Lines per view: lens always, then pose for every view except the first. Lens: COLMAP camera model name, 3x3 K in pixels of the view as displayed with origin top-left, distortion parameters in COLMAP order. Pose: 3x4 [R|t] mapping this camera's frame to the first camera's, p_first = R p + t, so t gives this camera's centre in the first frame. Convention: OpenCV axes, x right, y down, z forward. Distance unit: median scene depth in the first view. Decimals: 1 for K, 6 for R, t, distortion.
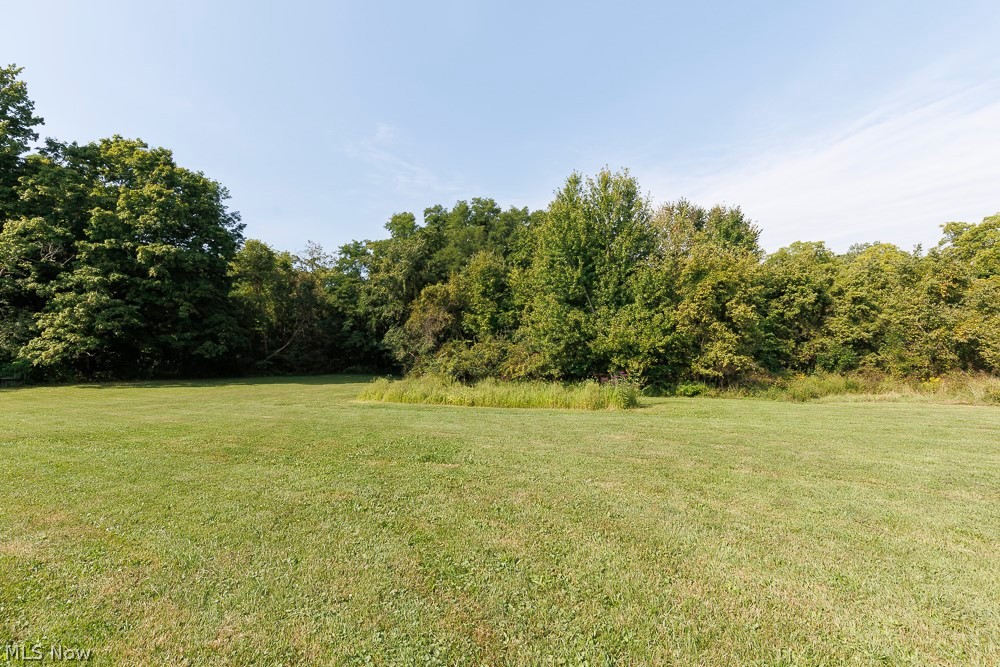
lens RADIAL K [[445.8, 0, 506.3], [0, 445.8, 333.1], [0, 0, 1]] dist [0.003009, -0.001128]
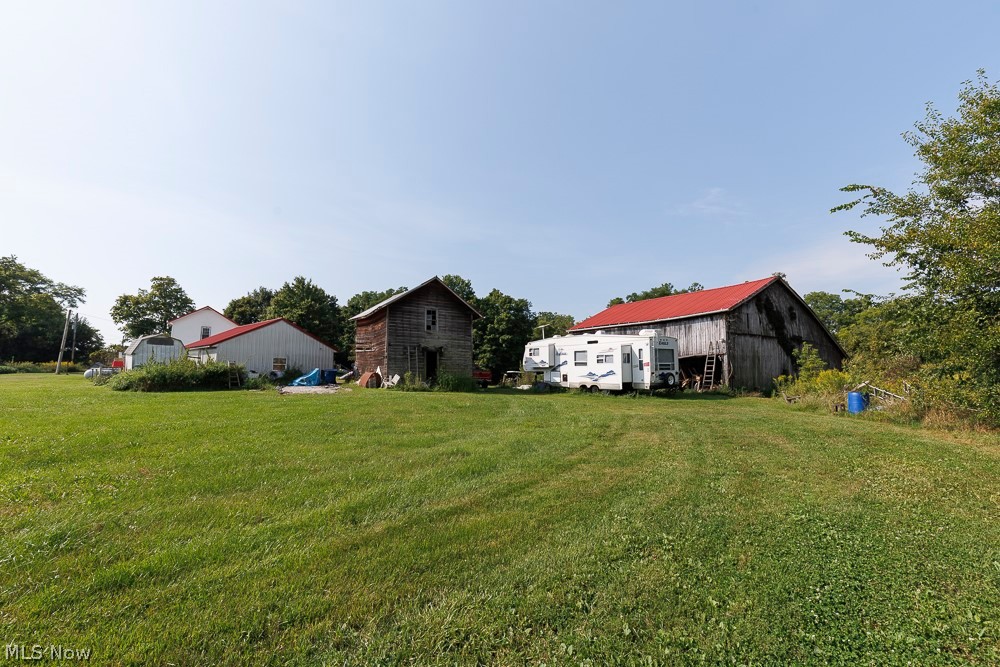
lens RADIAL K [[445.8, 0, 498.9], [0, 445.8, 333.6], [0, 0, 1]] dist [0.003009, -0.001128]
pose [[0.767149, -0.042388, -0.640067, 1.494690], [-0.001619, 0.997683, -0.068011, -0.031299], [0.641467, 0.053210, 0.765303, -1.783259]]
